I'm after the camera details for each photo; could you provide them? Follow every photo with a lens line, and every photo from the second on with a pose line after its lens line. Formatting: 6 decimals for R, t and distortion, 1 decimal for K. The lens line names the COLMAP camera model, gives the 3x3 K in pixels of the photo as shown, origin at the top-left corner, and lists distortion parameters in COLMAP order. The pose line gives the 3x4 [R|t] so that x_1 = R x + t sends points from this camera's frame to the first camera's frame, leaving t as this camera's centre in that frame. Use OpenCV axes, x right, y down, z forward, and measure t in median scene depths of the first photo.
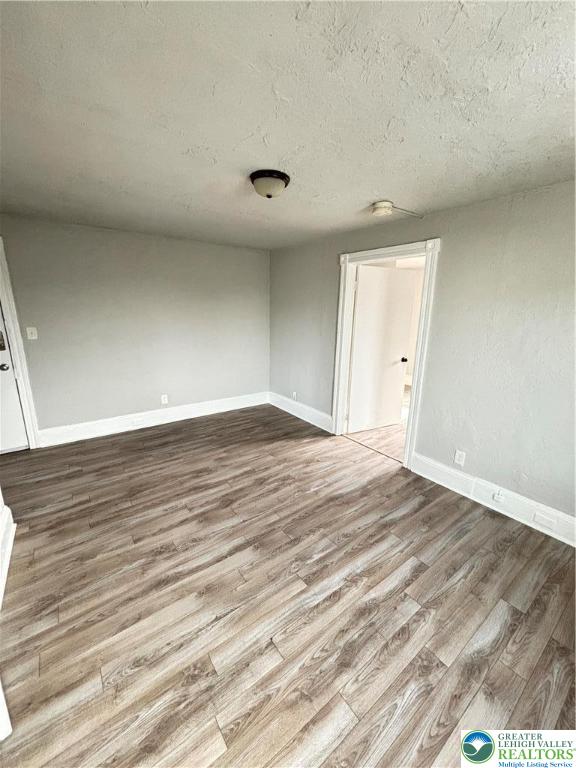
lens RADIAL K [[311.1, 0, 288.8], [0, 311.1, 383.1], [0, 0, 1]] dist [0.003611, -0.000489]
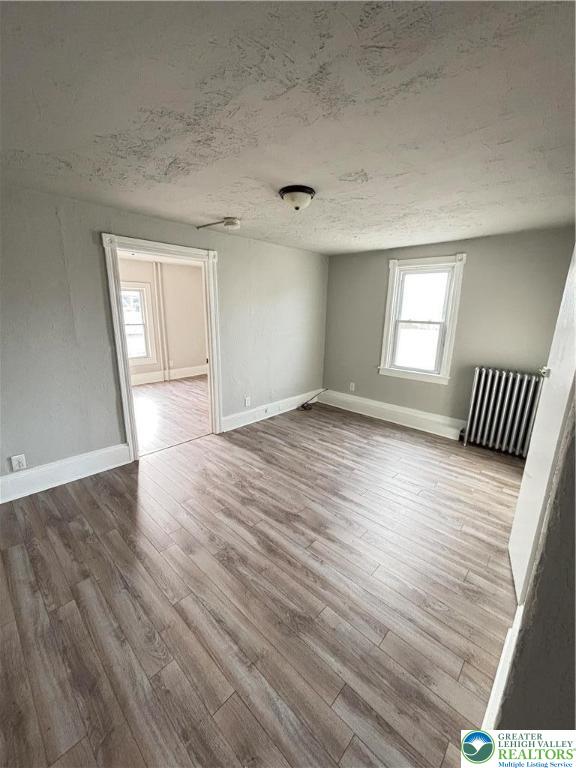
lens RADIAL K [[311.1, 0, 284.4], [0, 311.1, 385.5], [0, 0, 1]] dist [0.003611, -0.000489]
pose [[-0.173331, -0.262678, 0.949187, -0.960666], [0.213286, 0.930892, 0.296563, -0.262536], [-0.961491, 0.253852, -0.105327, 0.994500]]
